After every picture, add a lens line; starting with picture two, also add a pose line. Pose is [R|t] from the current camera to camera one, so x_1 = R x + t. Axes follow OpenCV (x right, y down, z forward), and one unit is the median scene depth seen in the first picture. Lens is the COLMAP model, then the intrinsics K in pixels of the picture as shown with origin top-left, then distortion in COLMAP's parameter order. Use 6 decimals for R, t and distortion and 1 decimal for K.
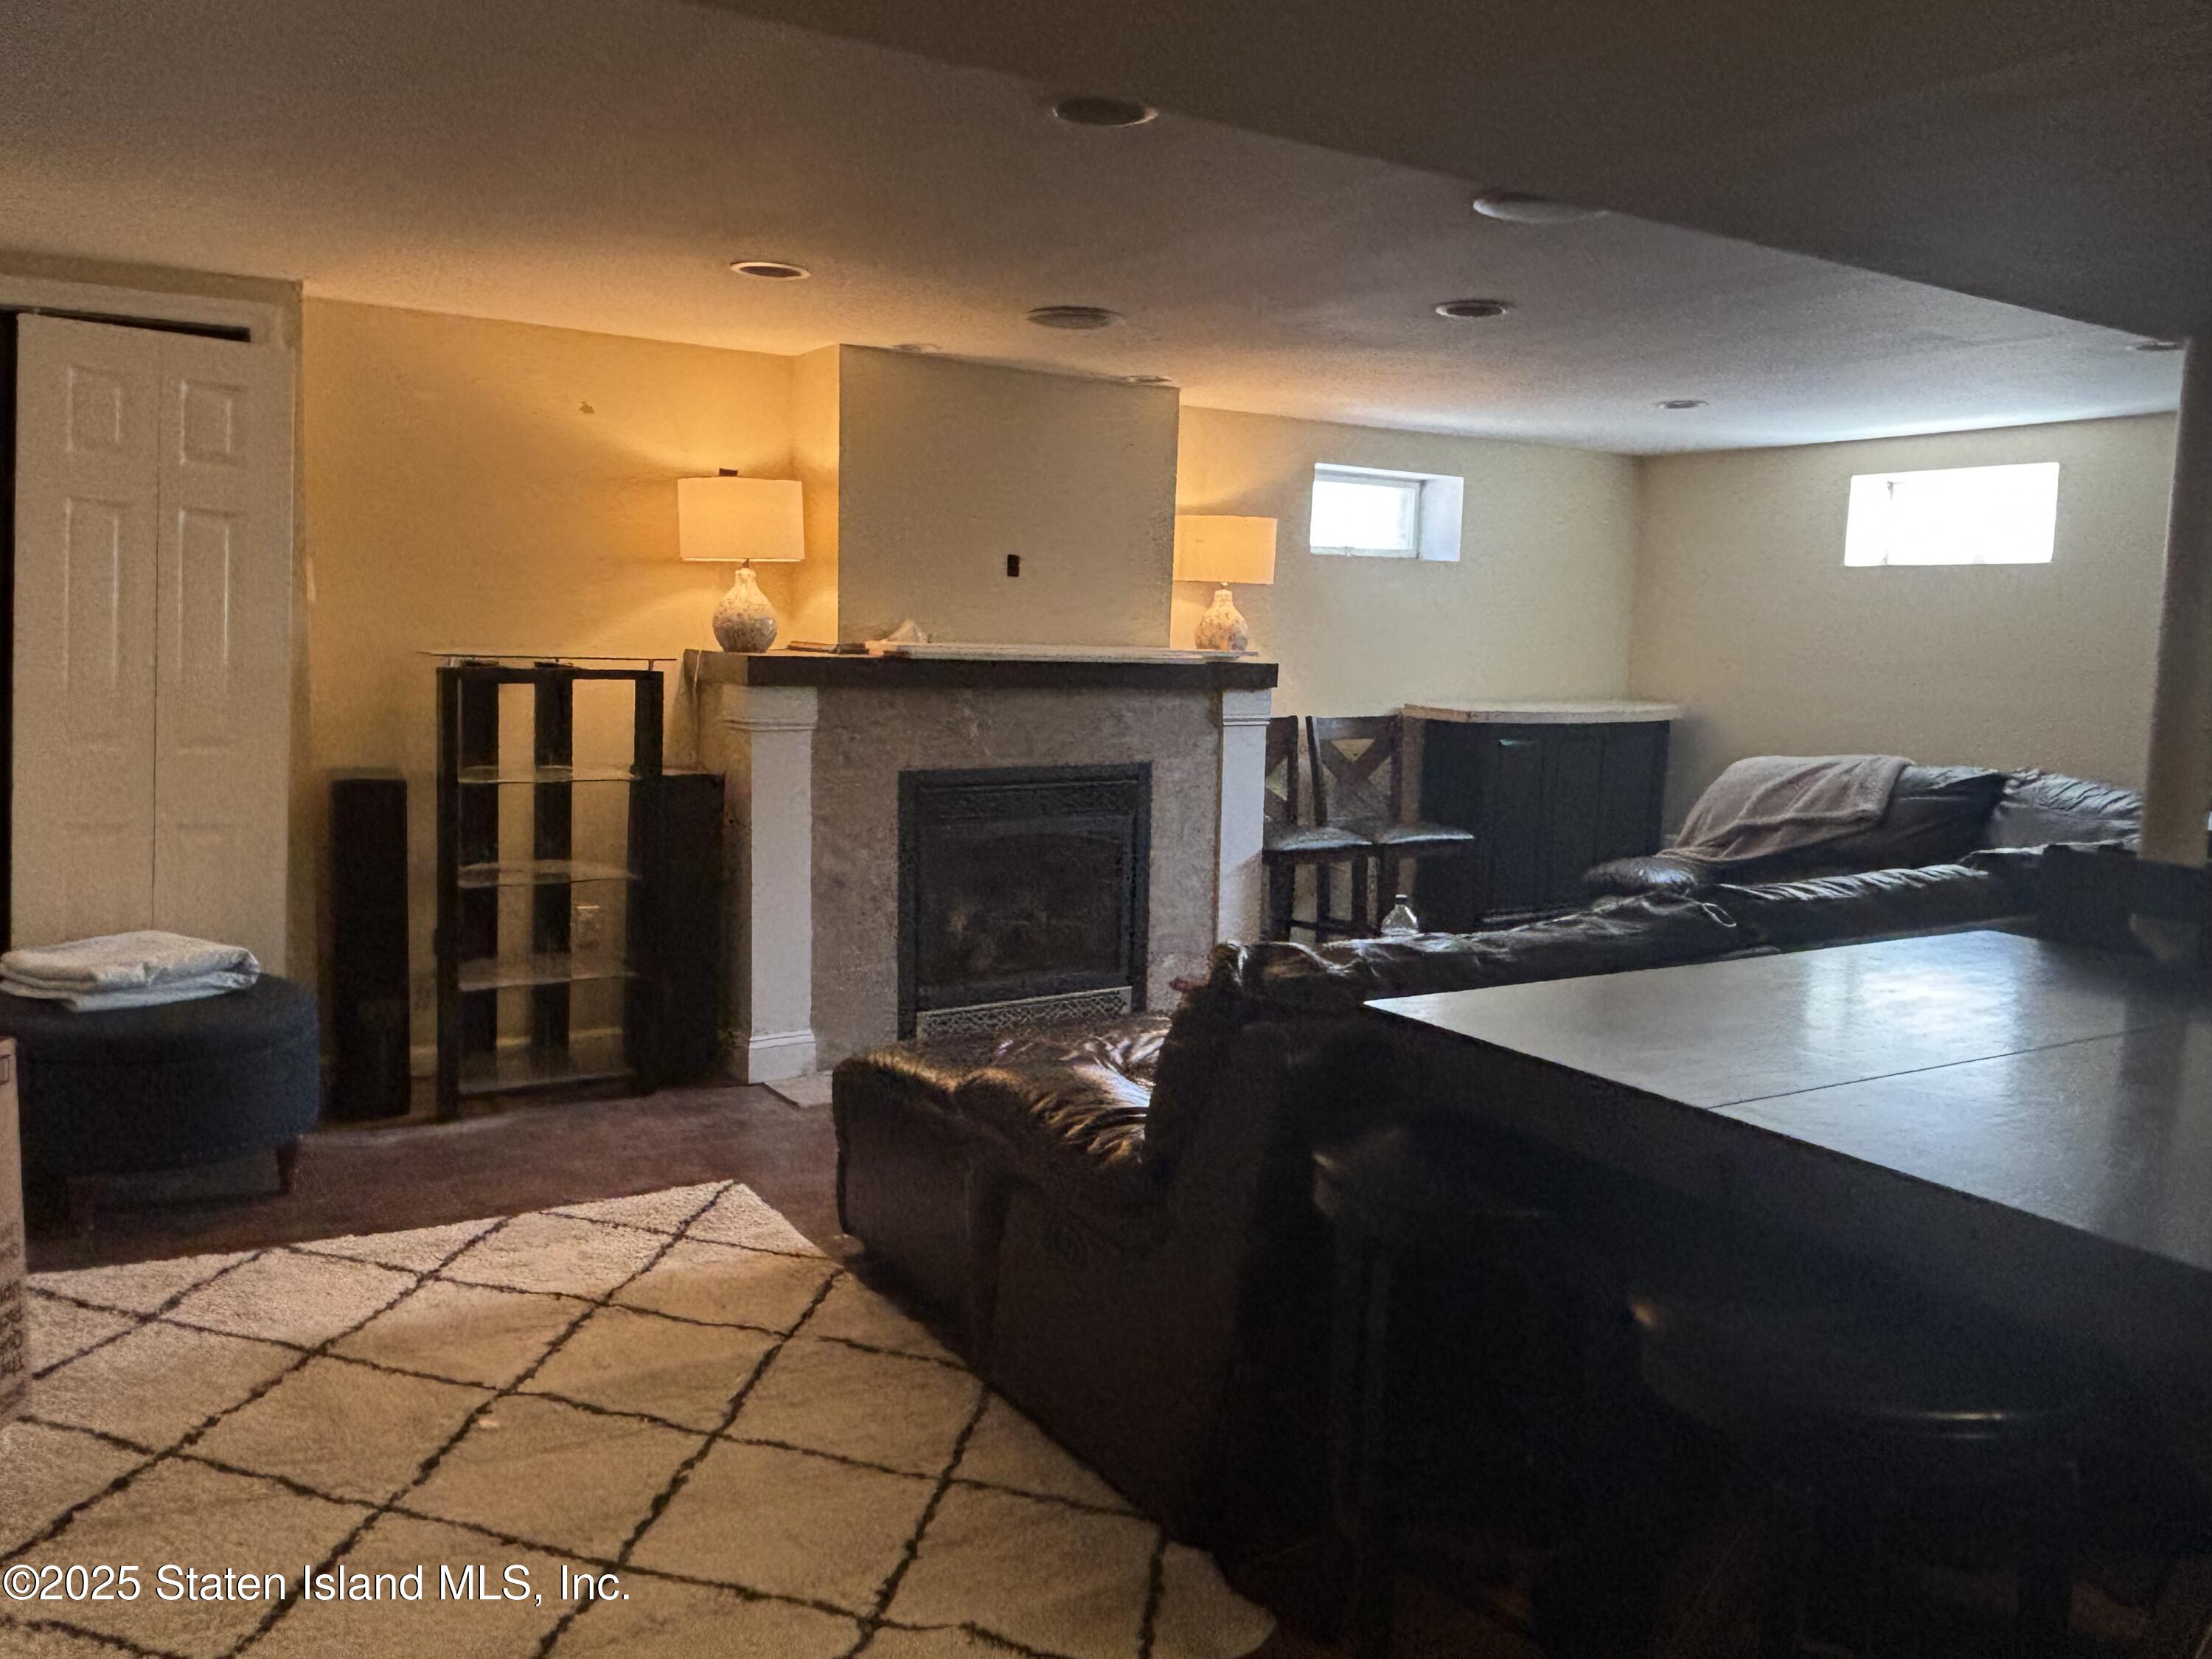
lens RADIAL K [[1663.0, 0, 1106.0], [0, 1663.0, 829.5], [0, 0, 1]] dist [0.003850, -0.001039]
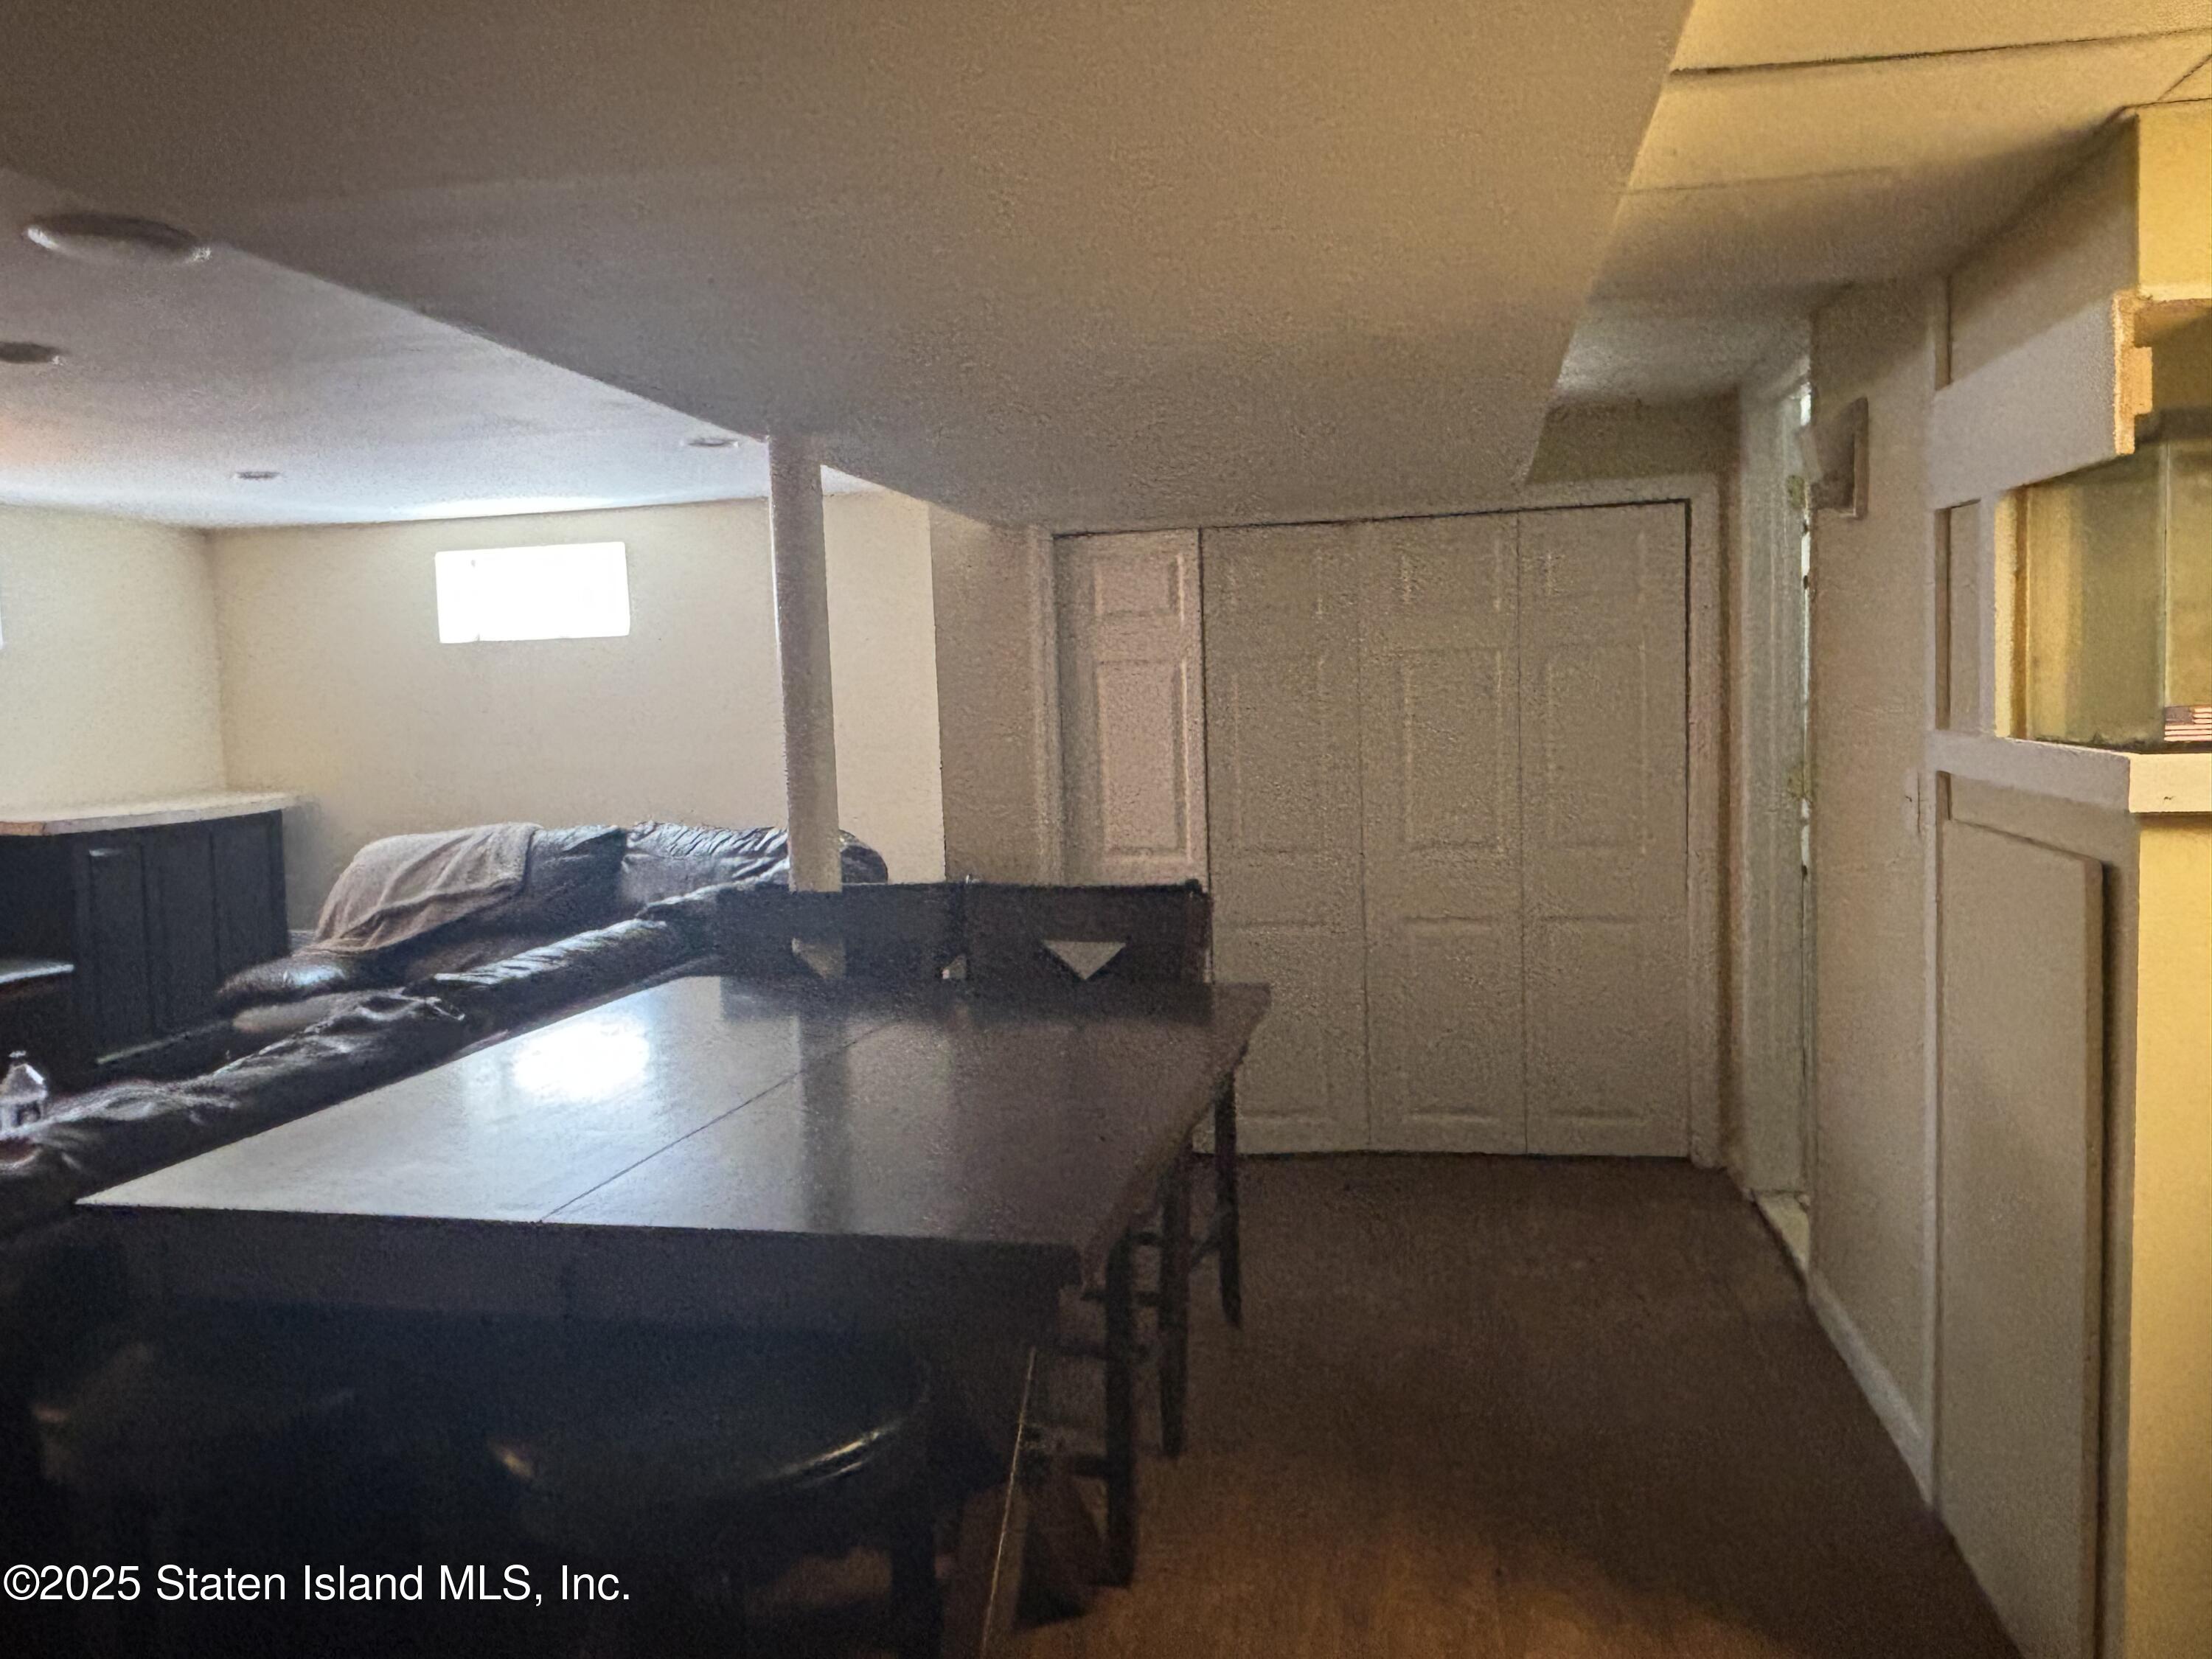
lens RADIAL K [[1652.0, 0, 1106.0], [0, 1652.0, 829.5], [0, 0, 1]] dist [-0.028226, -0.000279]
pose [[0.677997, -0.105424, 0.727465, -0.024266], [0.136999, 0.990444, 0.015852, -0.006836], [-0.722185, 0.088914, 0.685962, 0.040348]]
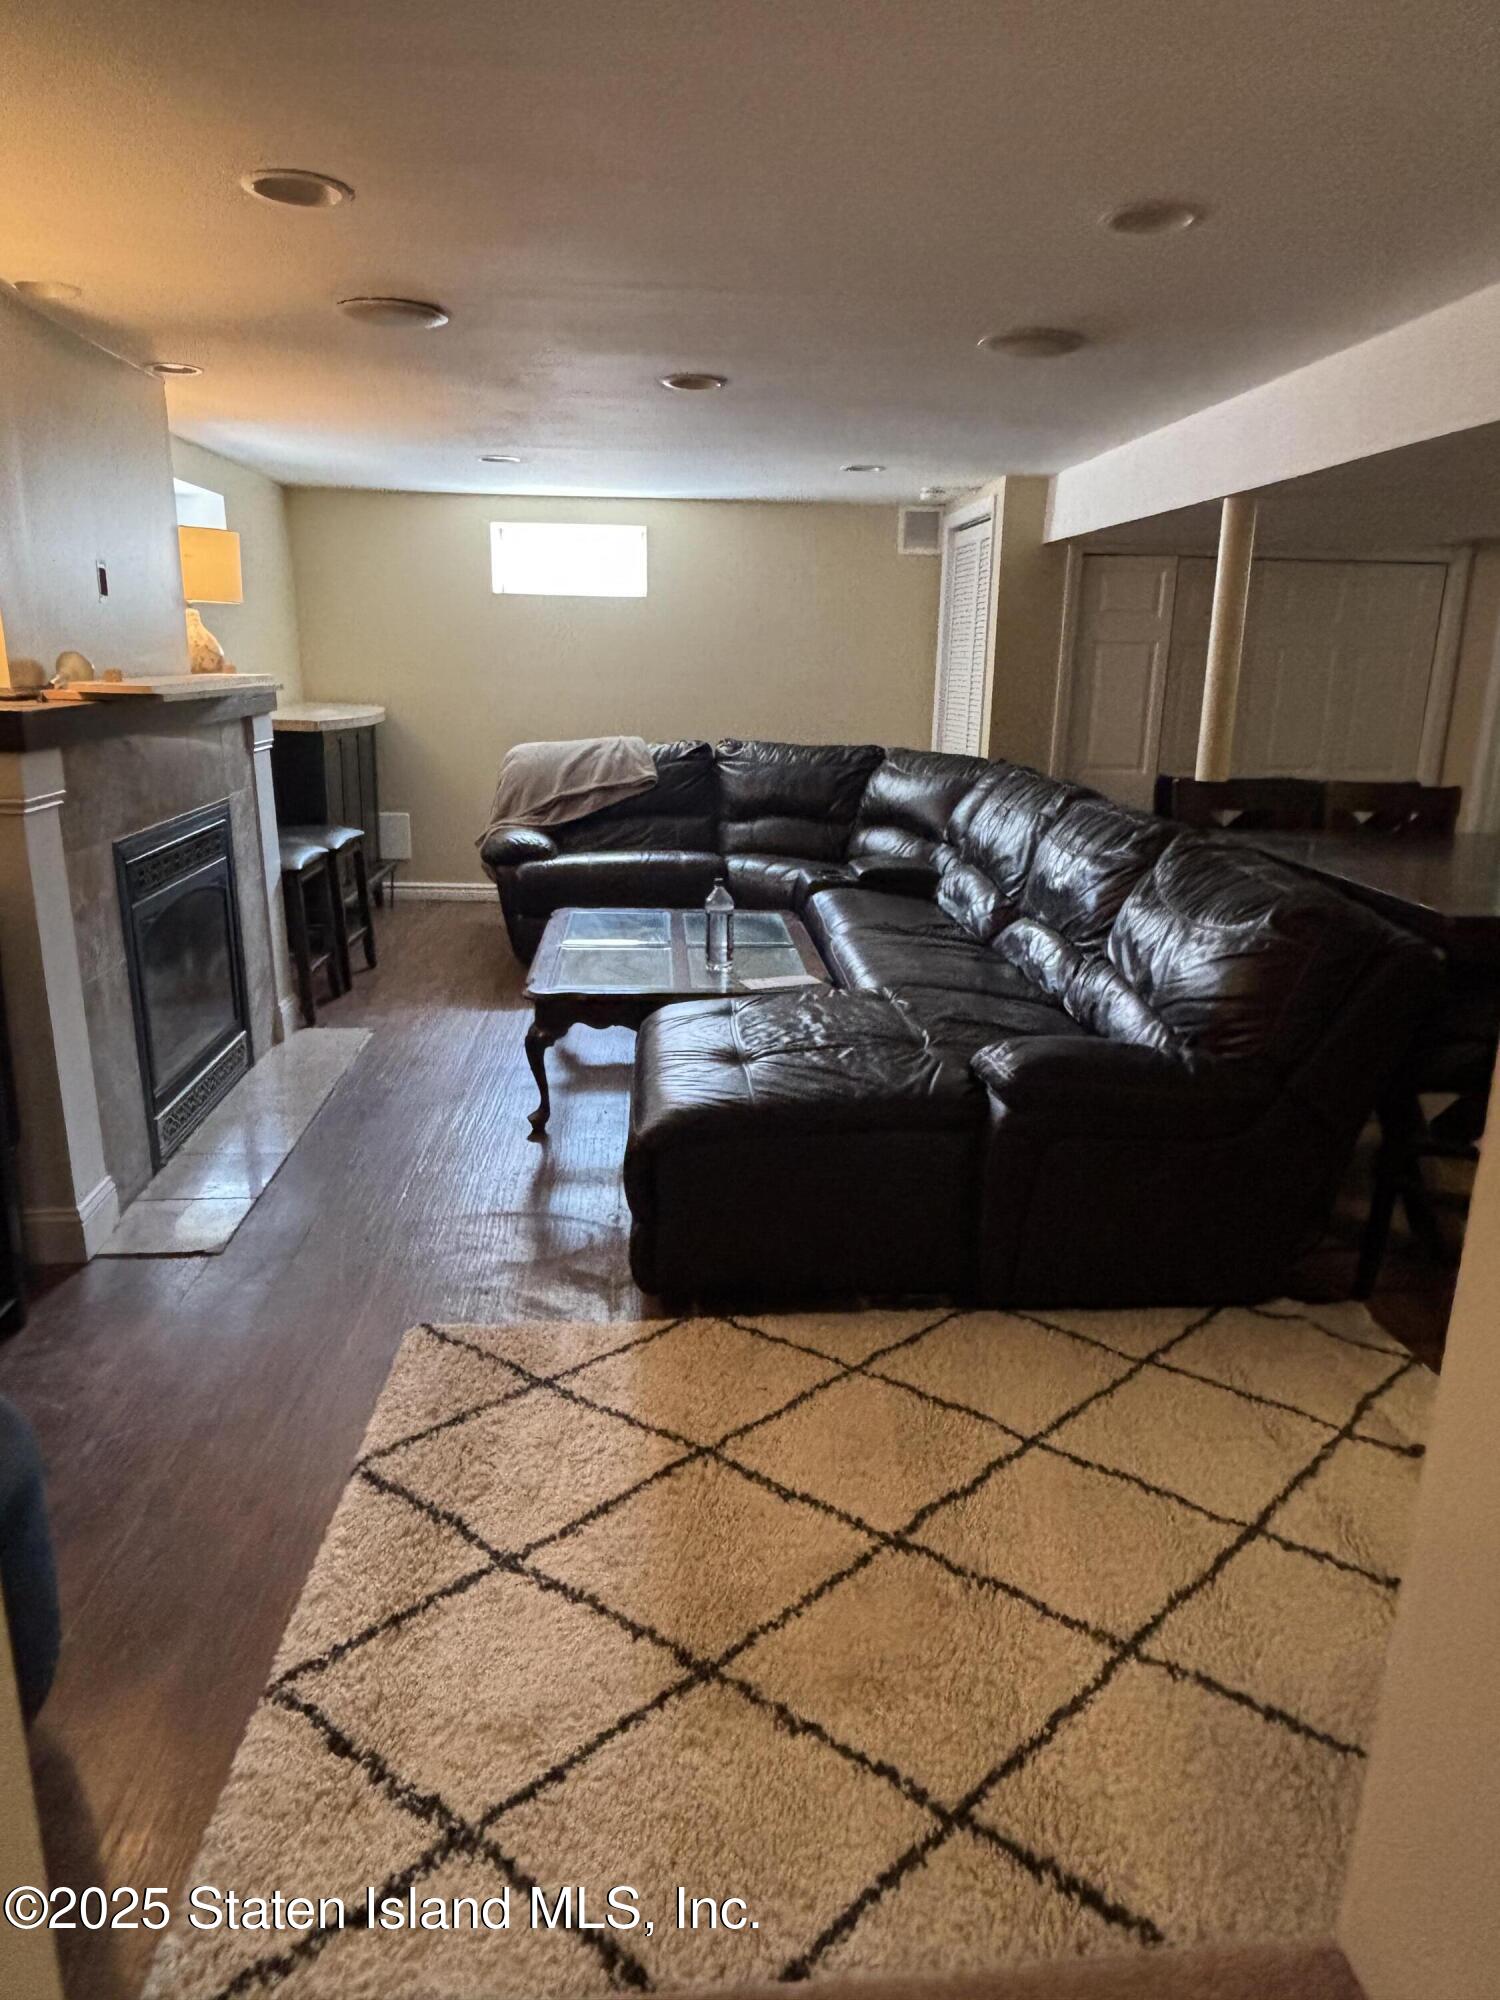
lens RADIAL K [[1320.0, 0, 746.2], [0, 1320.0, 950.9], [0, 0, 1]] dist [0.057558, -0.000498]
pose [[0.466329, -0.212486, 0.858712, -0.512017], [0.101299, 0.977164, 0.186786, -0.067898], [-0.878792, -0.000117, 0.477205, 0.381003]]
